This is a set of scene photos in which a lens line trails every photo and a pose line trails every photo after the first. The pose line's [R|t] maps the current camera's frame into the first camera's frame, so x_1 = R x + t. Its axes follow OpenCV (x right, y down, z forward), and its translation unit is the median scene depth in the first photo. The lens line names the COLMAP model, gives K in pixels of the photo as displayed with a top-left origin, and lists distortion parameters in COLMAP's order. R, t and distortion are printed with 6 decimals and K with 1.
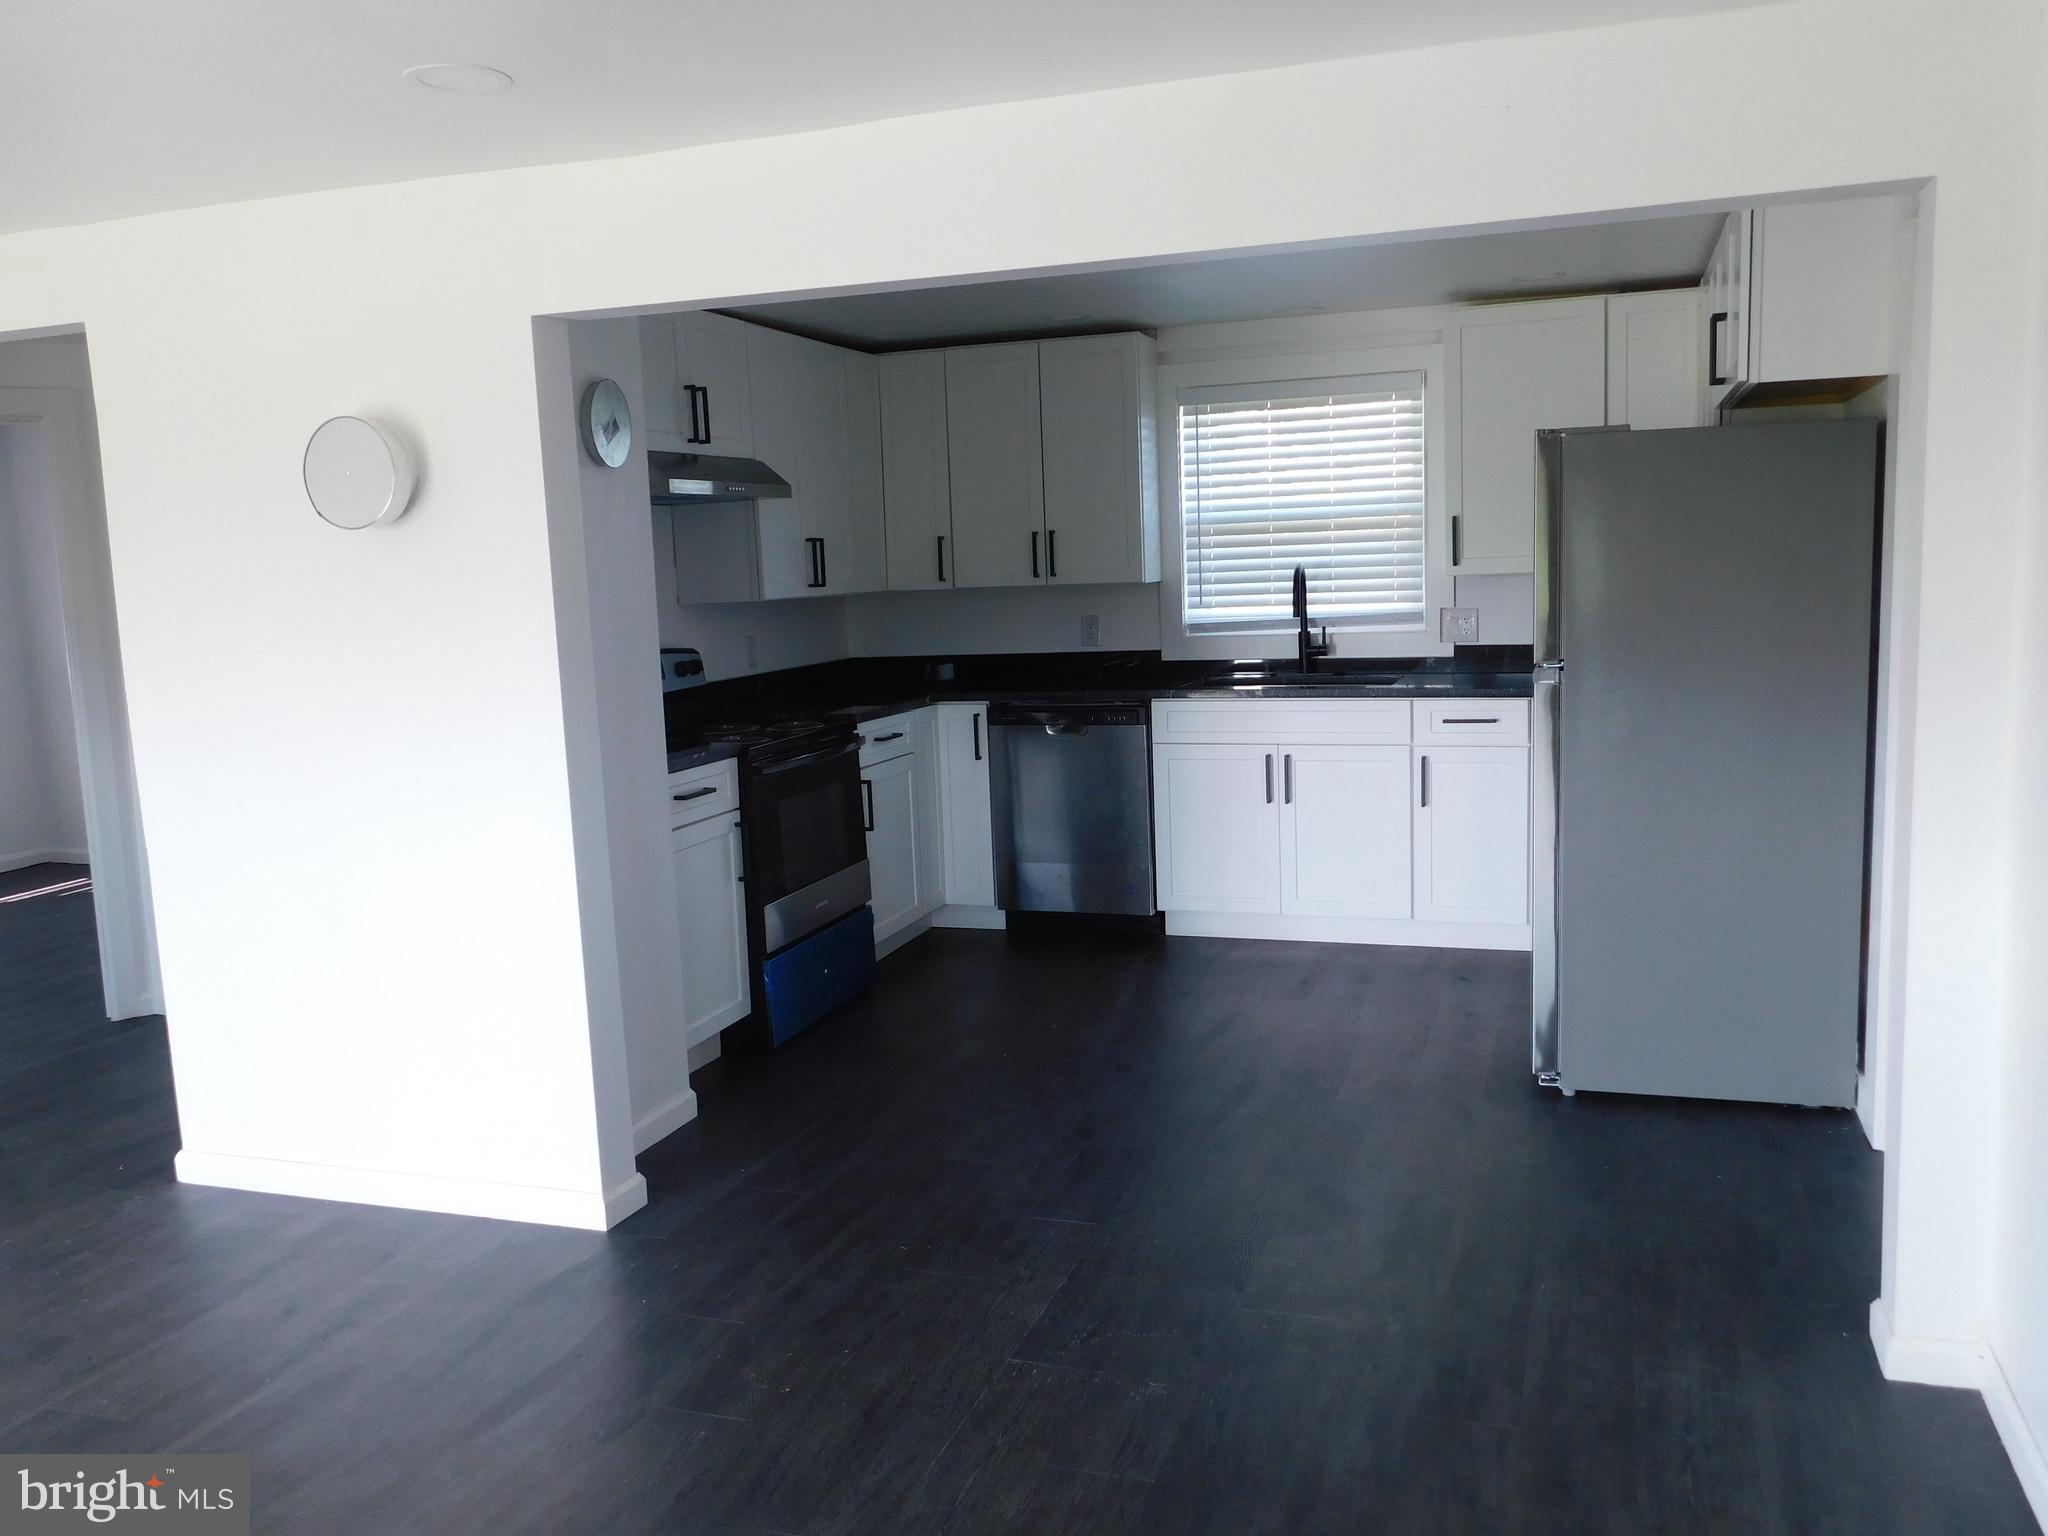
lens RADIAL K [[1659.0, 0, 1024.0], [0, 1659.0, 768.0], [0, 0, 1]] dist [-0.001632, -0.005422]
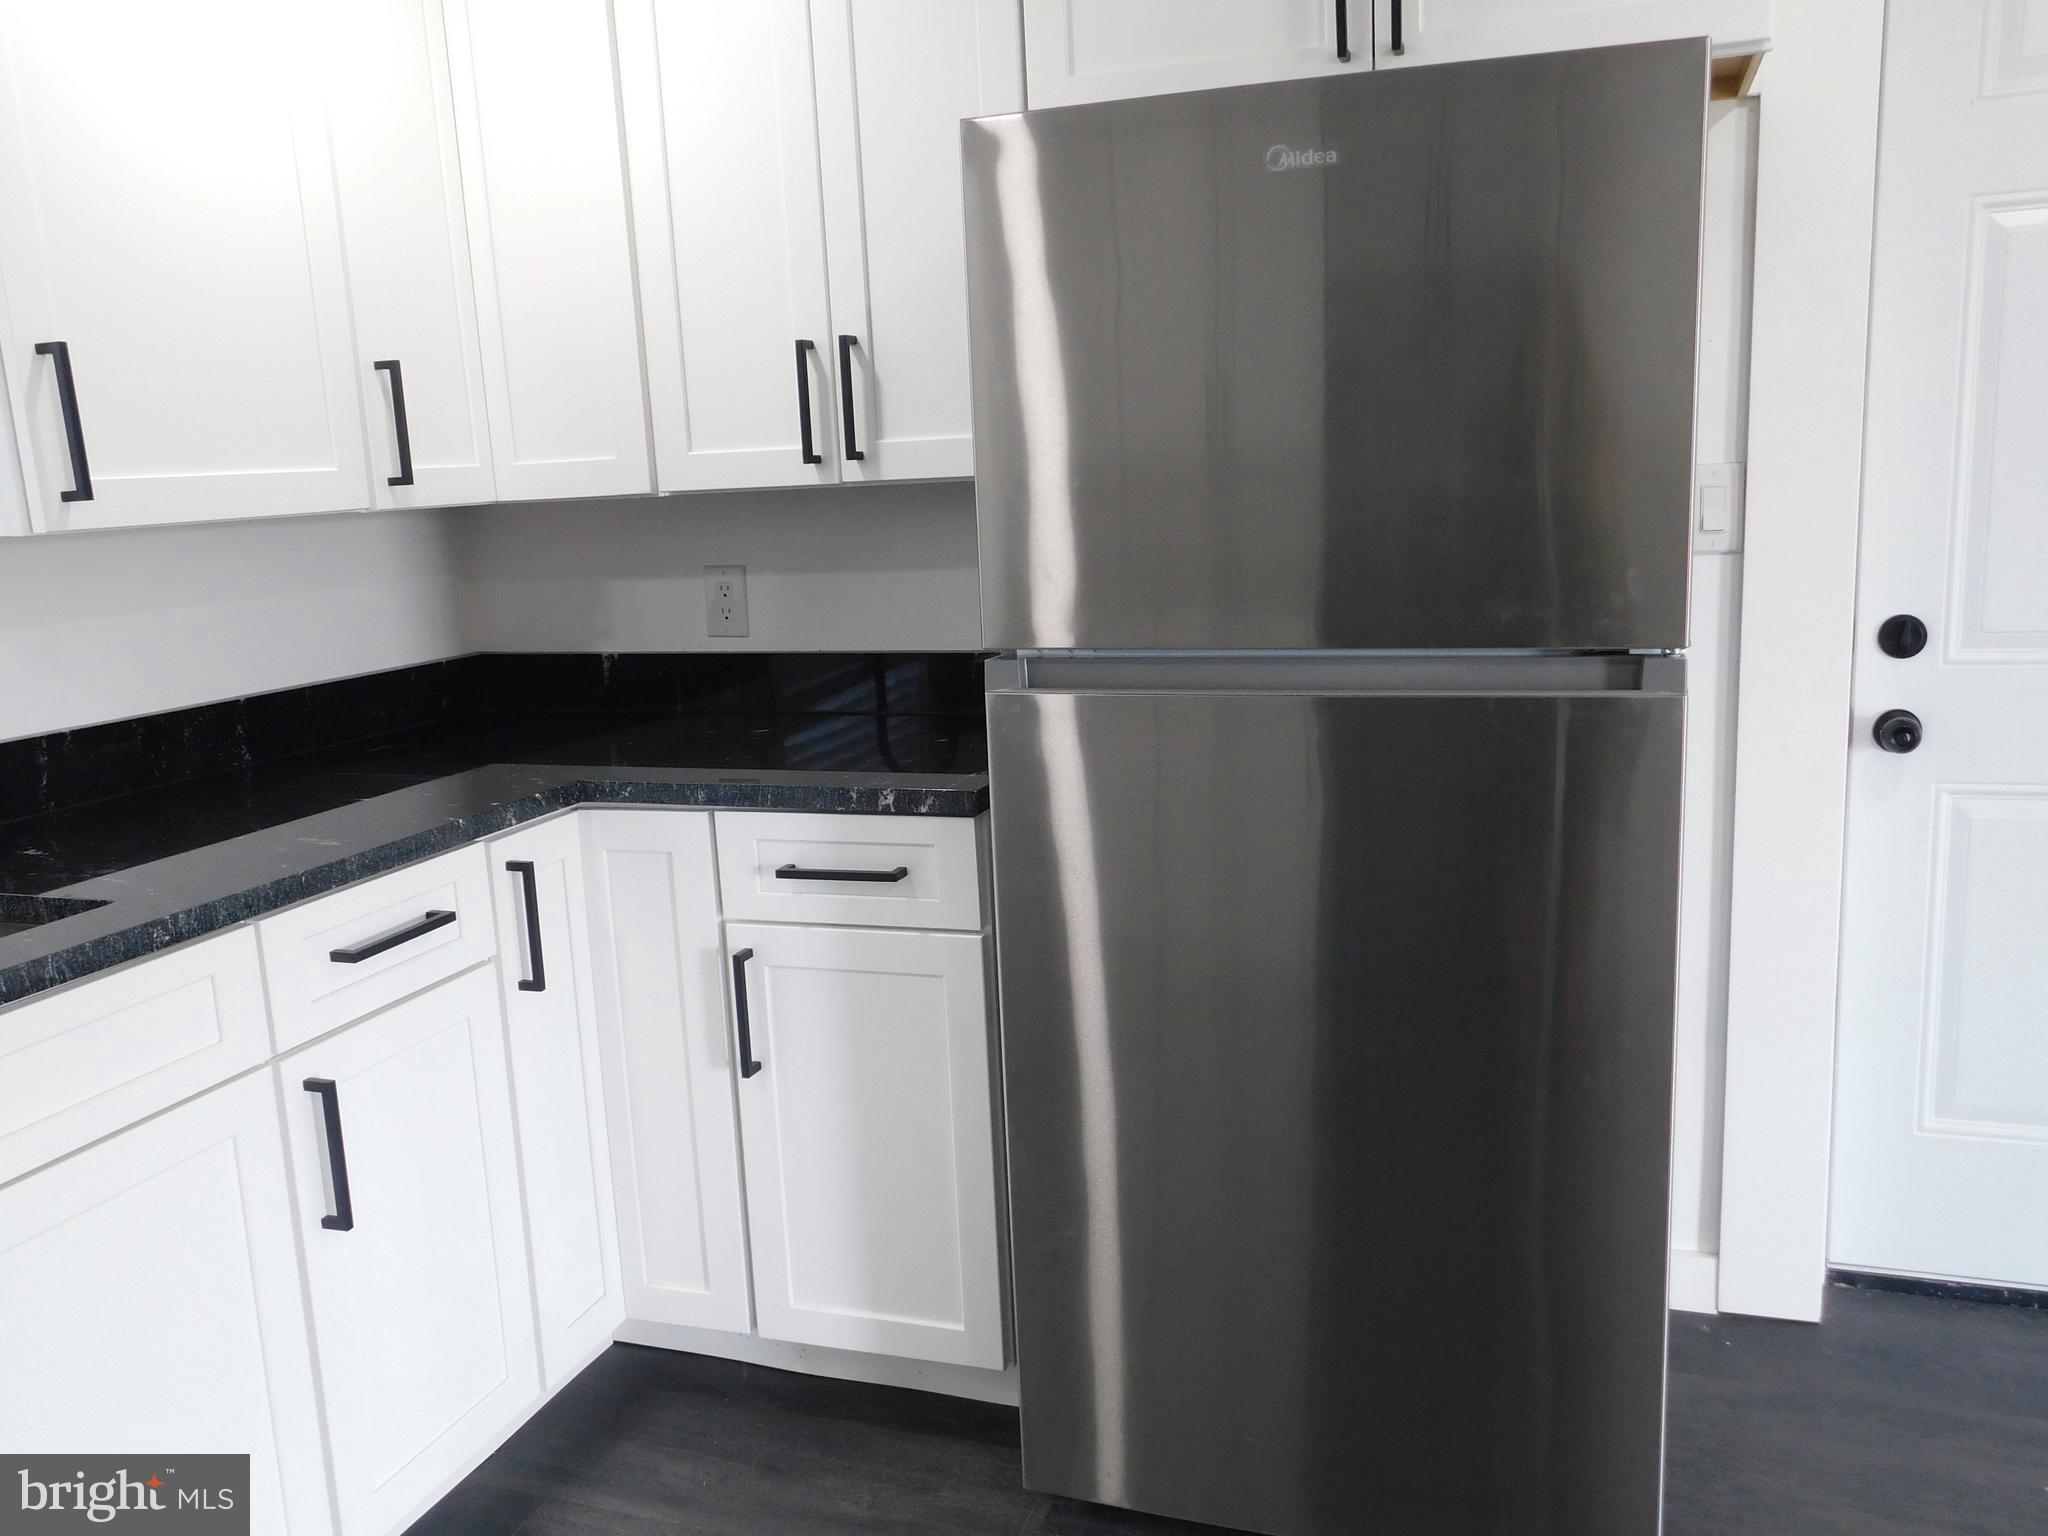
lens RADIAL K [[1659.0, 0, 1024.0], [0, 1659.0, 768.0], [0, 0, 1]] dist [-0.001632, -0.005422]
pose [[-0.008270, -0.142347, 0.989782, -0.066022], [0.175507, 0.974245, 0.141579, -0.081565], [-0.984443, 0.174885, 0.016926, 0.790987]]
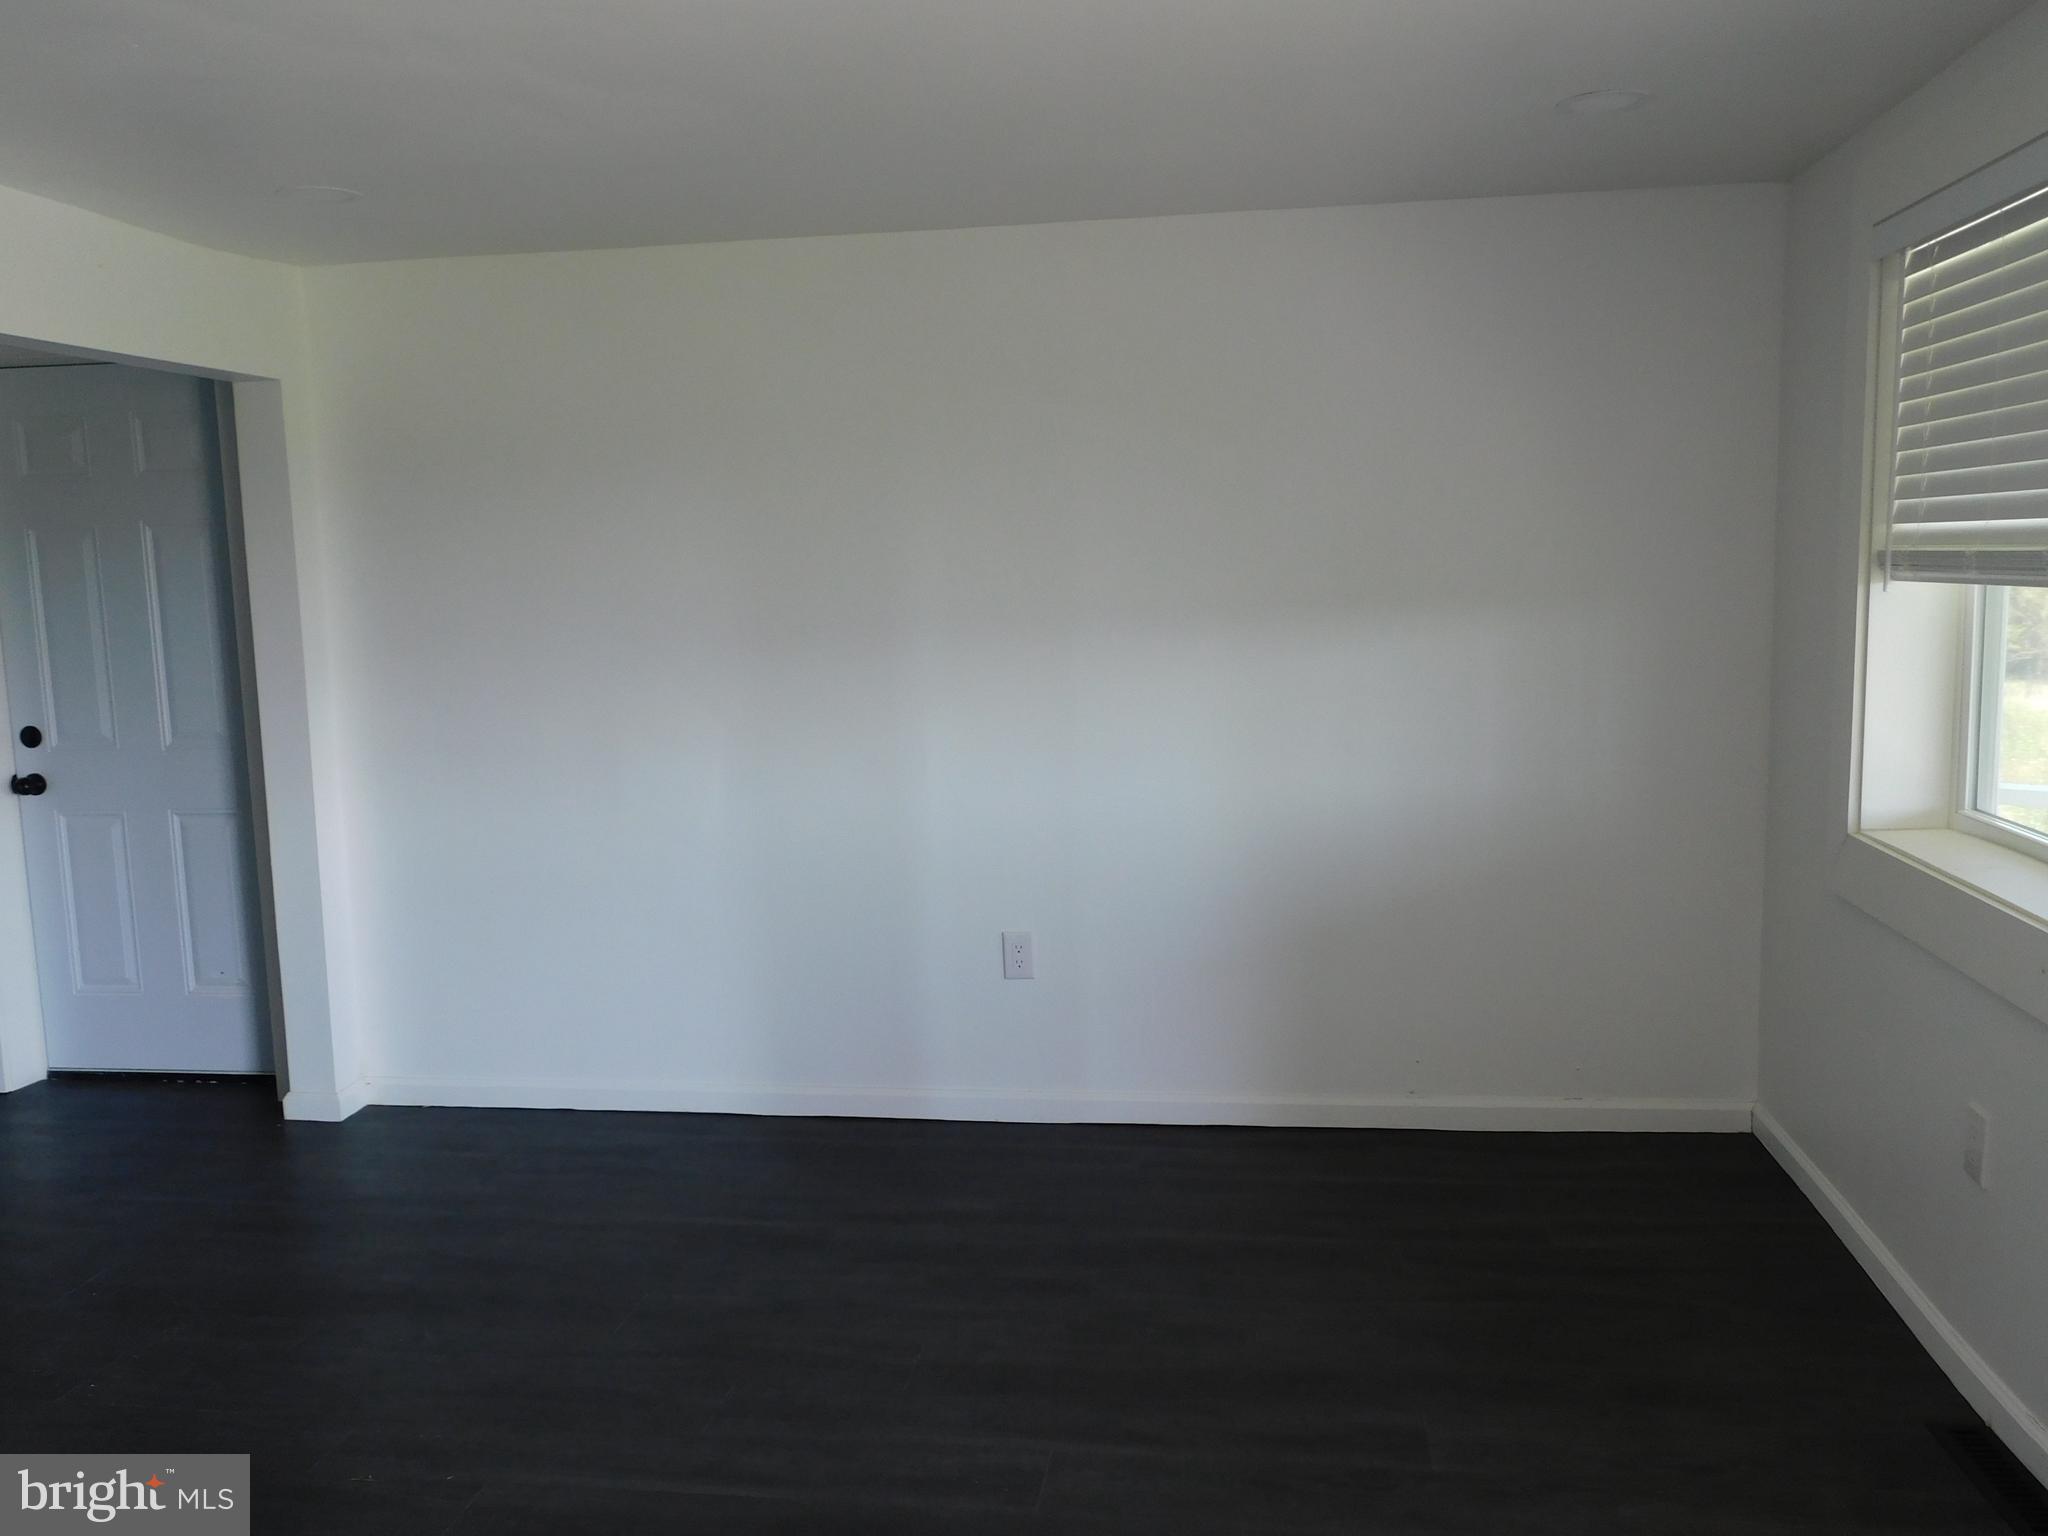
lens RADIAL K [[1650.1, 0, 1024.0], [0, 1650.1, 768.0], [0, 0, 1]] dist [-0.003171, -0.002236]
pose [[-0.182921, -0.081656, 0.979731, -0.517949], [0.161195, 0.980567, 0.111822, -0.015863], [-0.969823, 0.178382, -0.166204, 0.262110]]
